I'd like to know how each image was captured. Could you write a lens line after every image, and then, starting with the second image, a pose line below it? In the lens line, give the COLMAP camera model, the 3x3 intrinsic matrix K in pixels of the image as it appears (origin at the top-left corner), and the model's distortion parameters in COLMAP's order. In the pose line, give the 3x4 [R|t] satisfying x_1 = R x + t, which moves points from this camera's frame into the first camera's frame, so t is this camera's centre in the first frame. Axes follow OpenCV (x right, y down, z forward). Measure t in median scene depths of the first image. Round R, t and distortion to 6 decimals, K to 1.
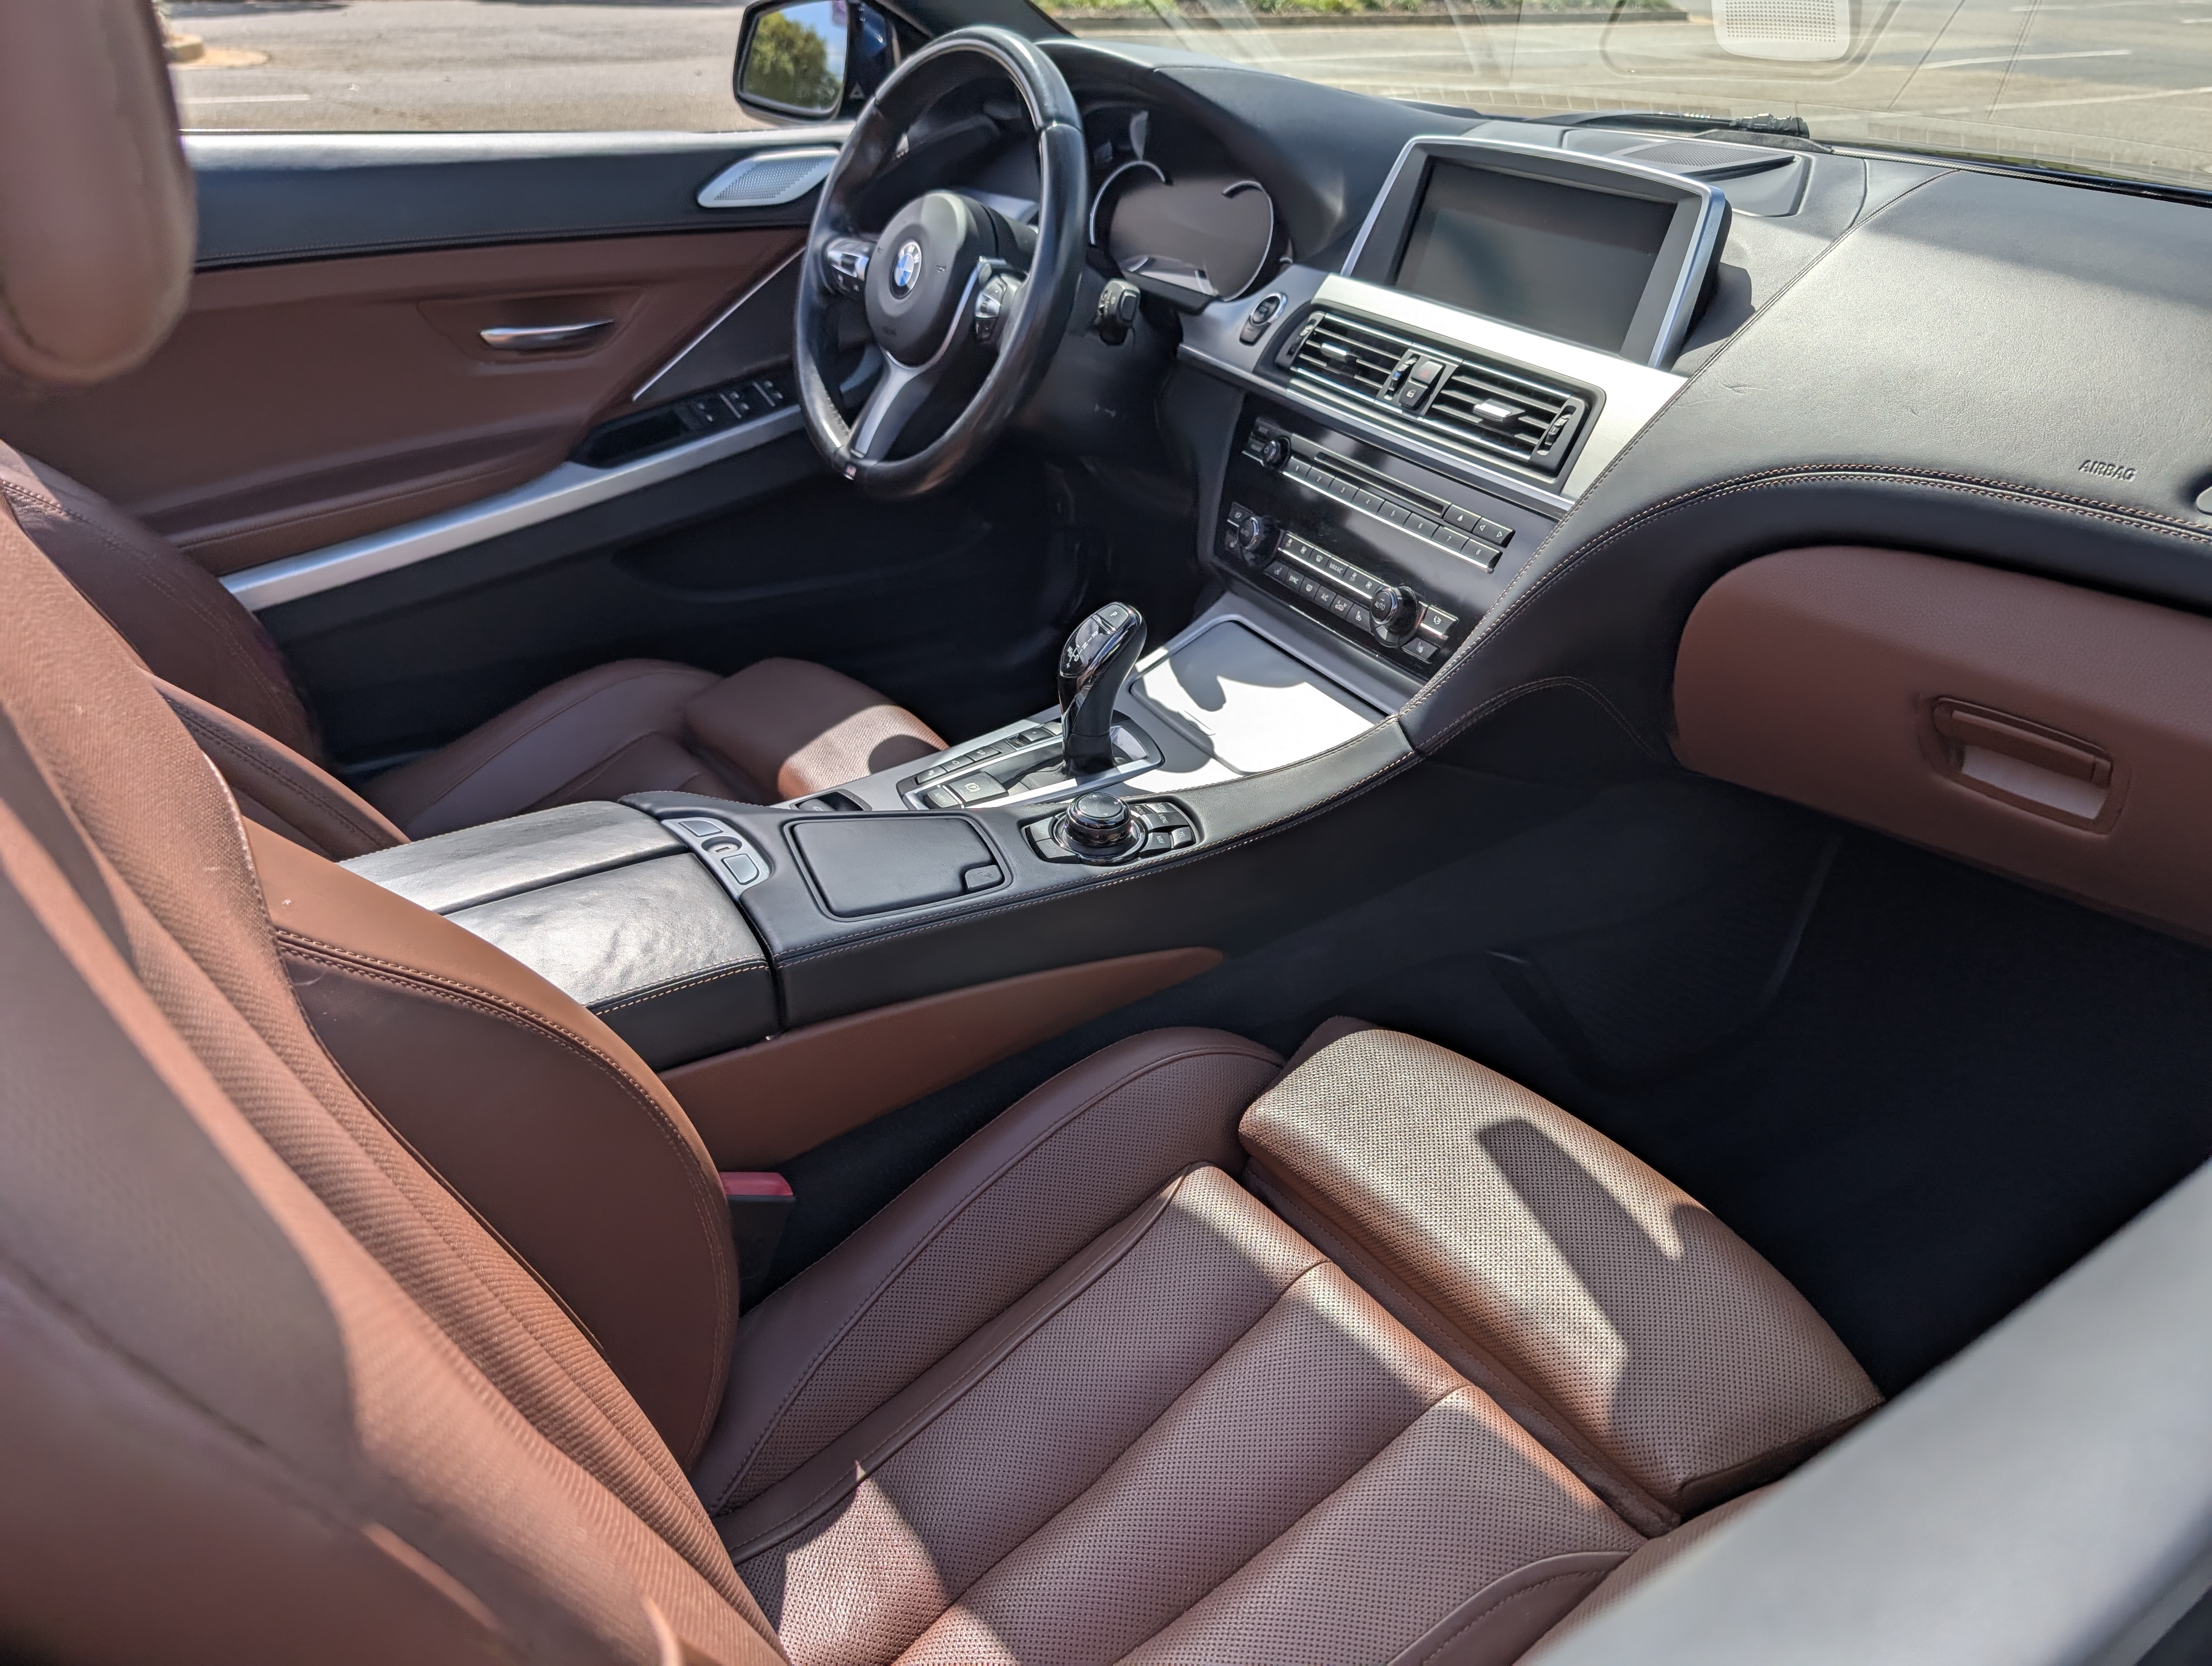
lens RADIAL K [[1611.4, 0, 1118.3], [0, 1611.4, 845.6], [0, 0, 1]] dist [0.011164, -0.008985]
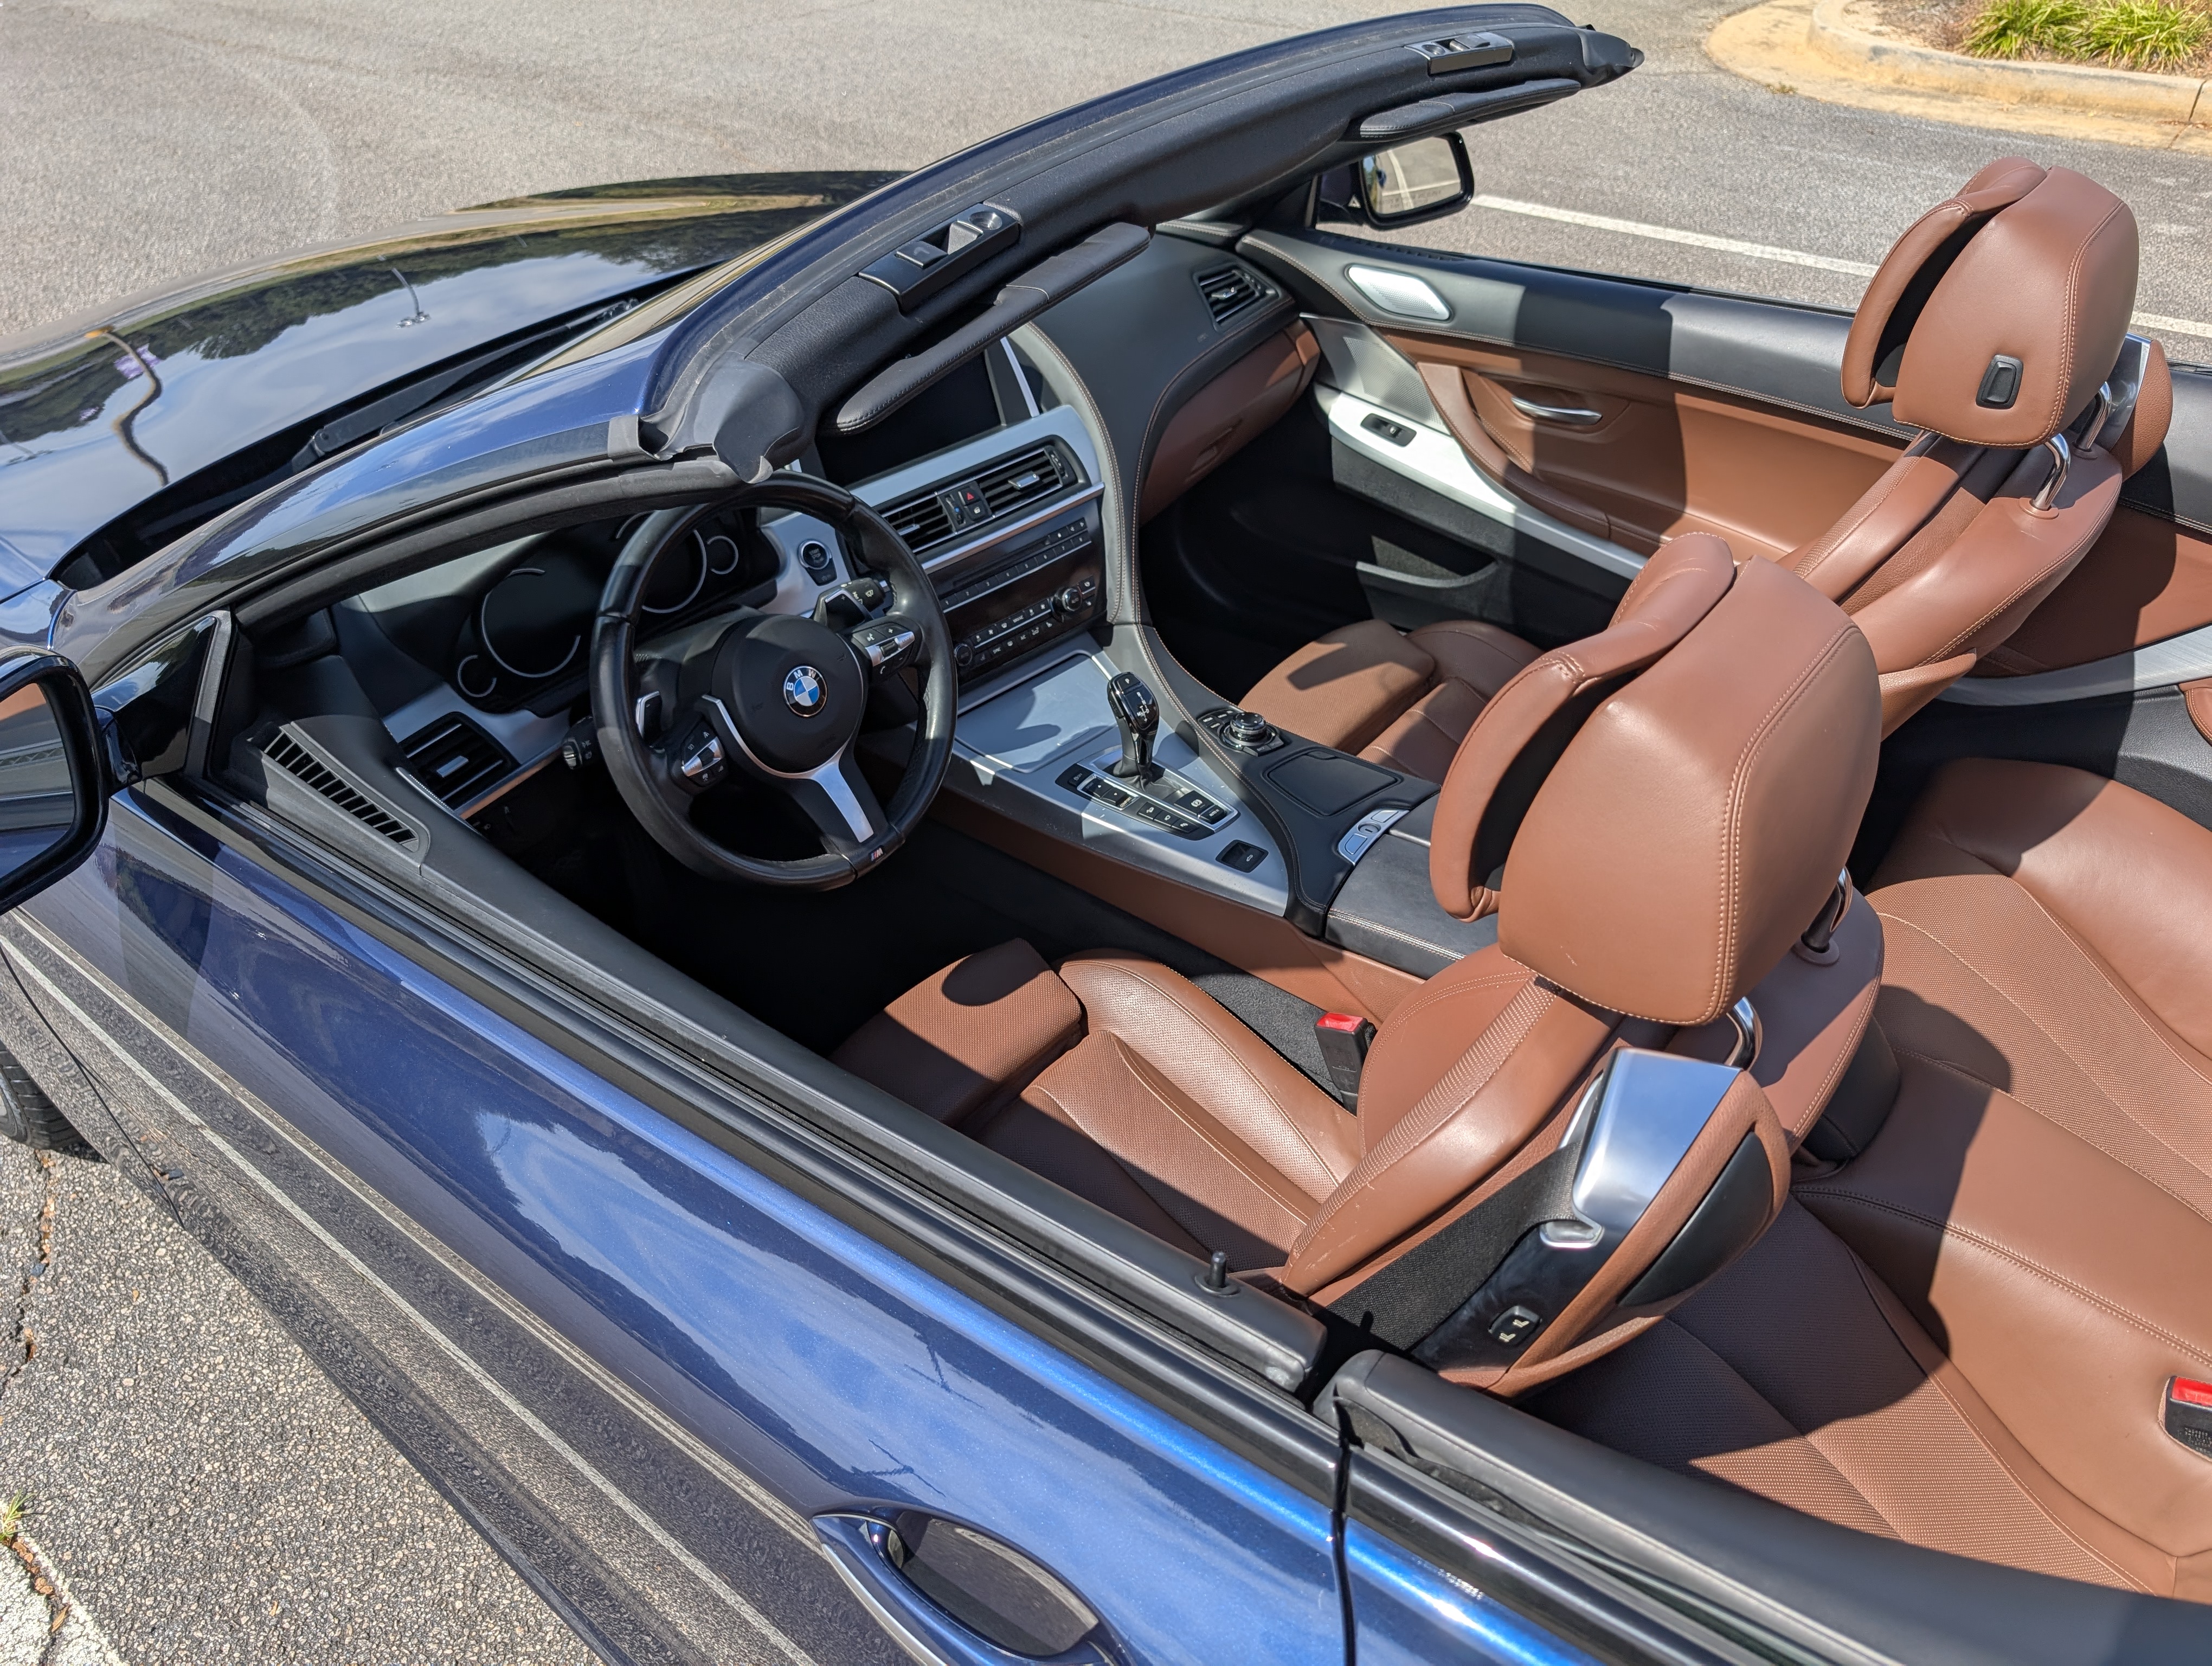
lens RADIAL K [[1611.4, 0, 1106.2], [0, 1611.4, 854.0], [0, 0, 1]] dist [0.011164, -0.008985]
pose [[-0.287984, -0.596438, 0.749217, -1.290666], [0.481259, 0.586251, 0.651690, -1.089532], [-0.827922, 0.548244, 0.118210, 0.917050]]
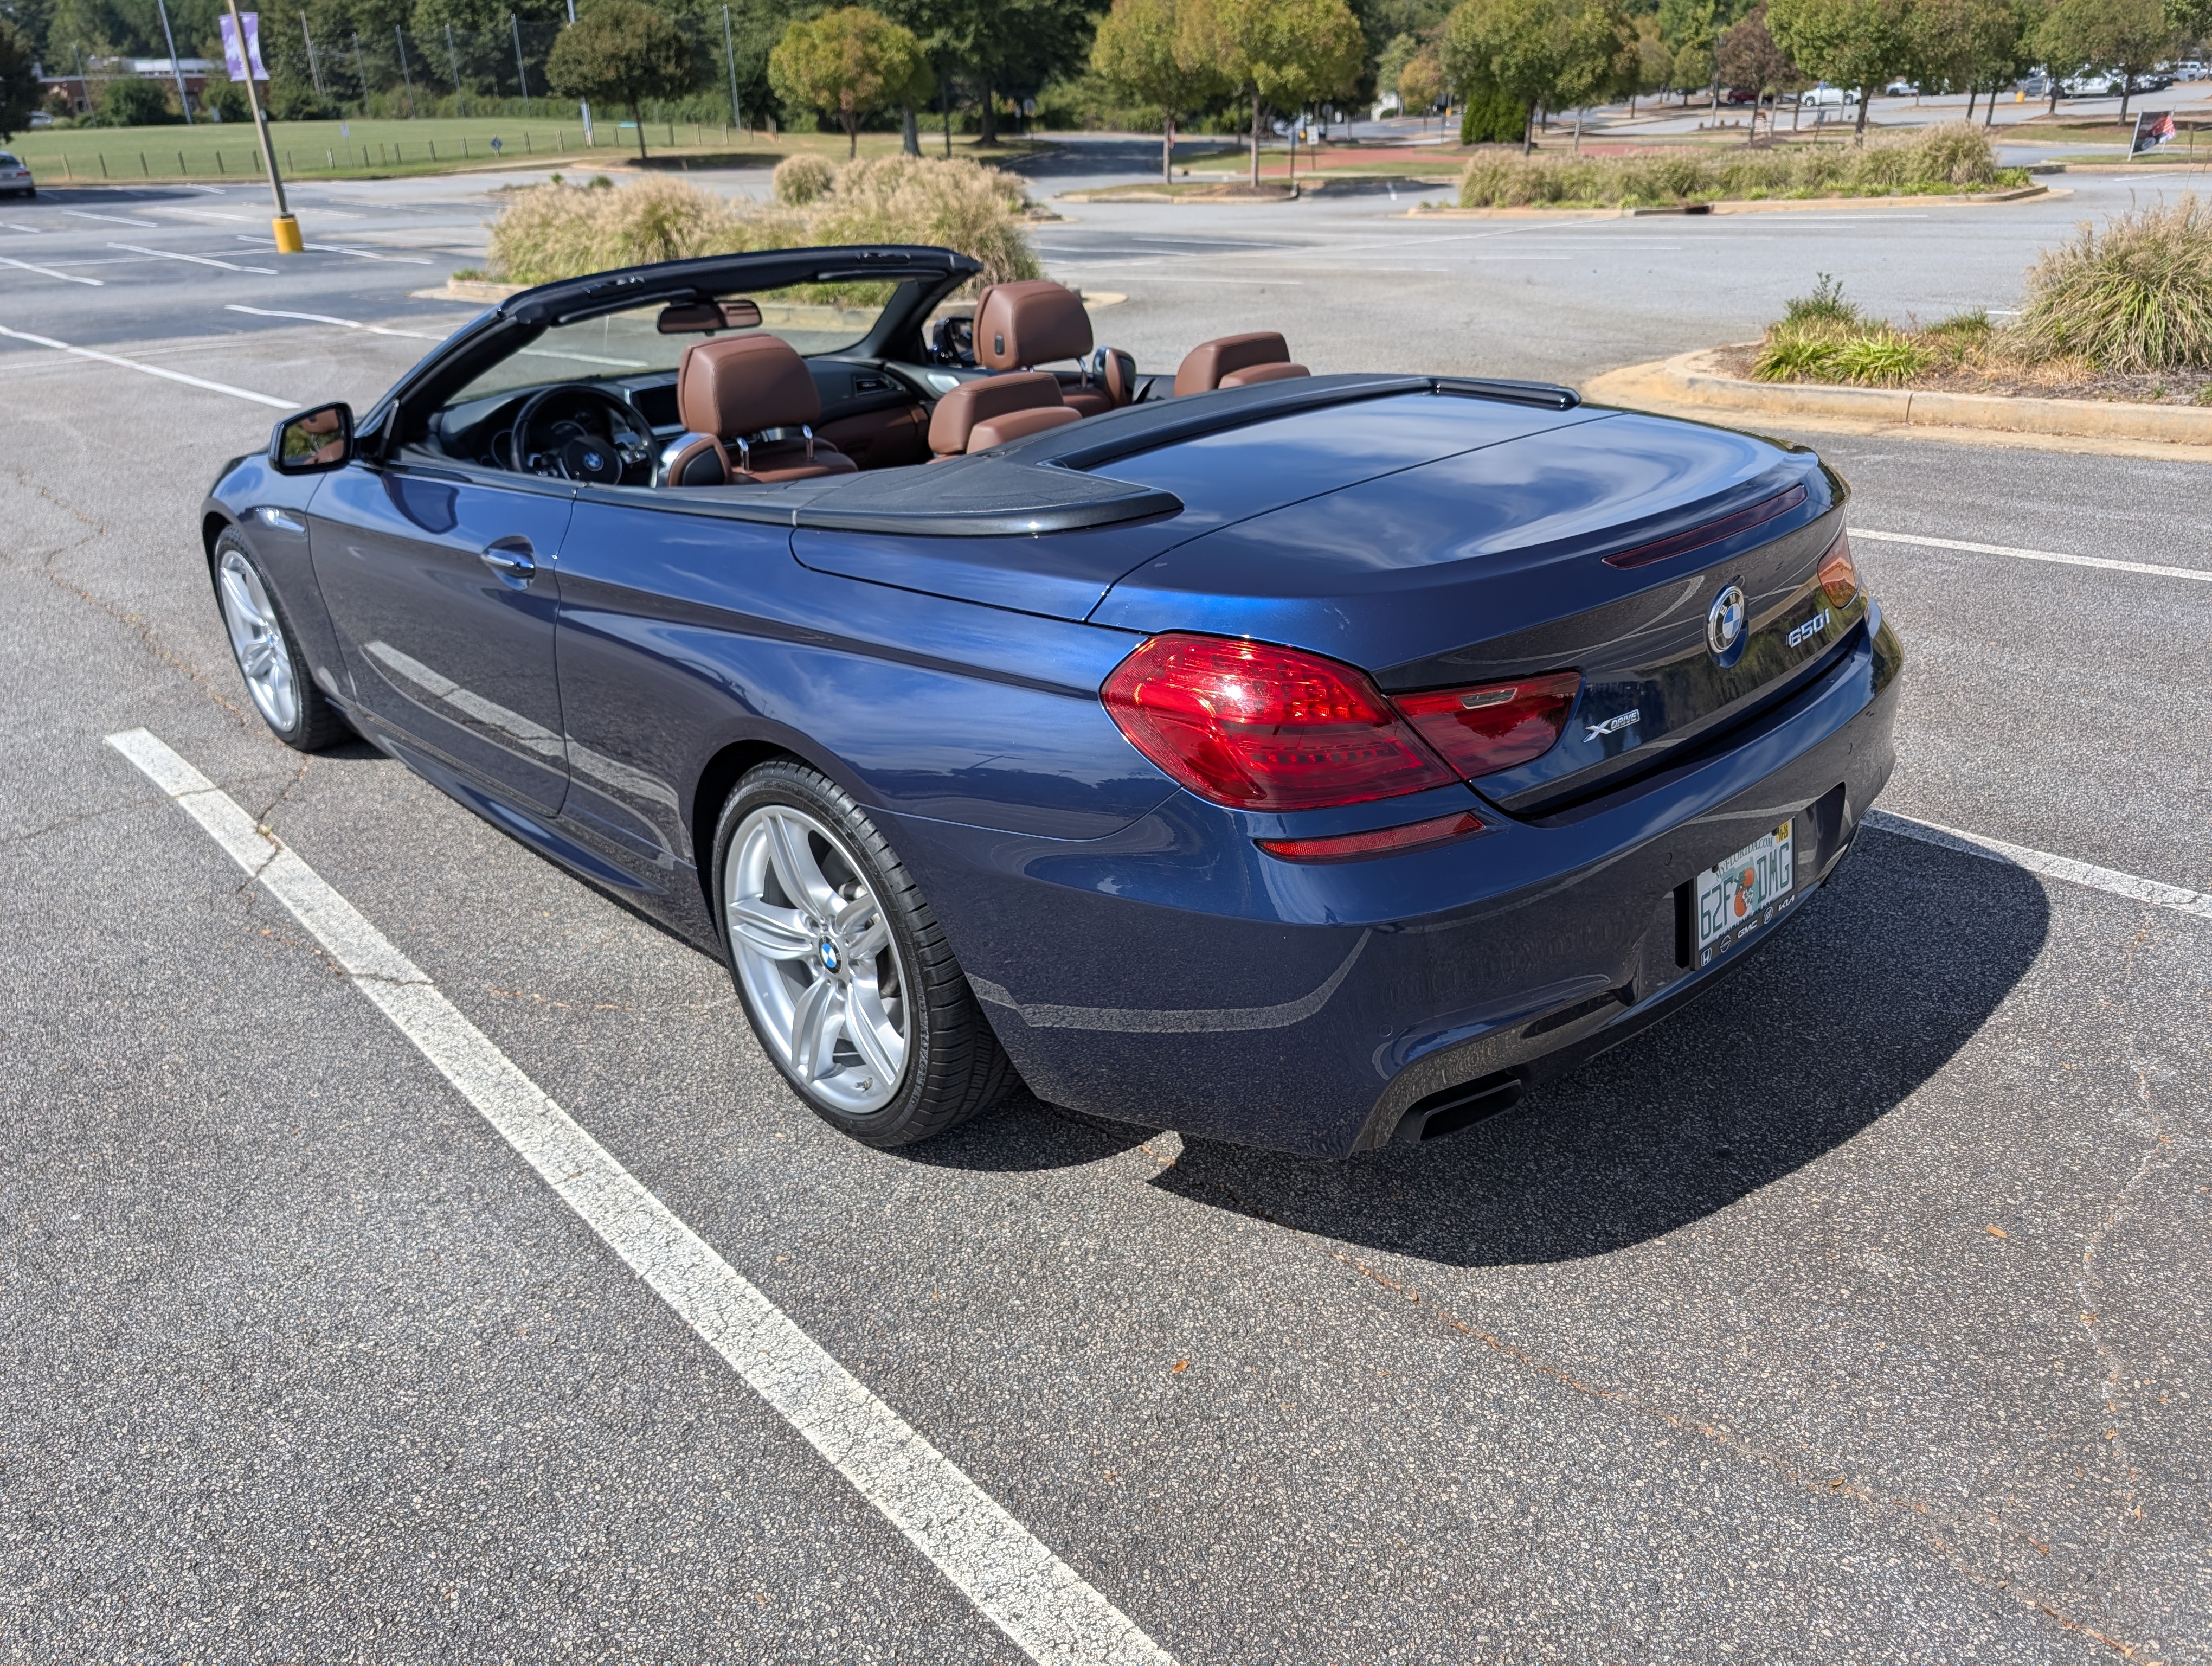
lens RADIAL K [[1611.4, 0, 1095.8], [0, 1611.4, 846.8], [0, 0, 1]] dist [0.011164, -0.008985]
pose [[-0.120993, -0.413932, 0.902231, -3.913341], [0.529893, 0.741642, 0.411316, -0.679268], [-0.839389, 0.527853, 0.129606, 0.245447]]
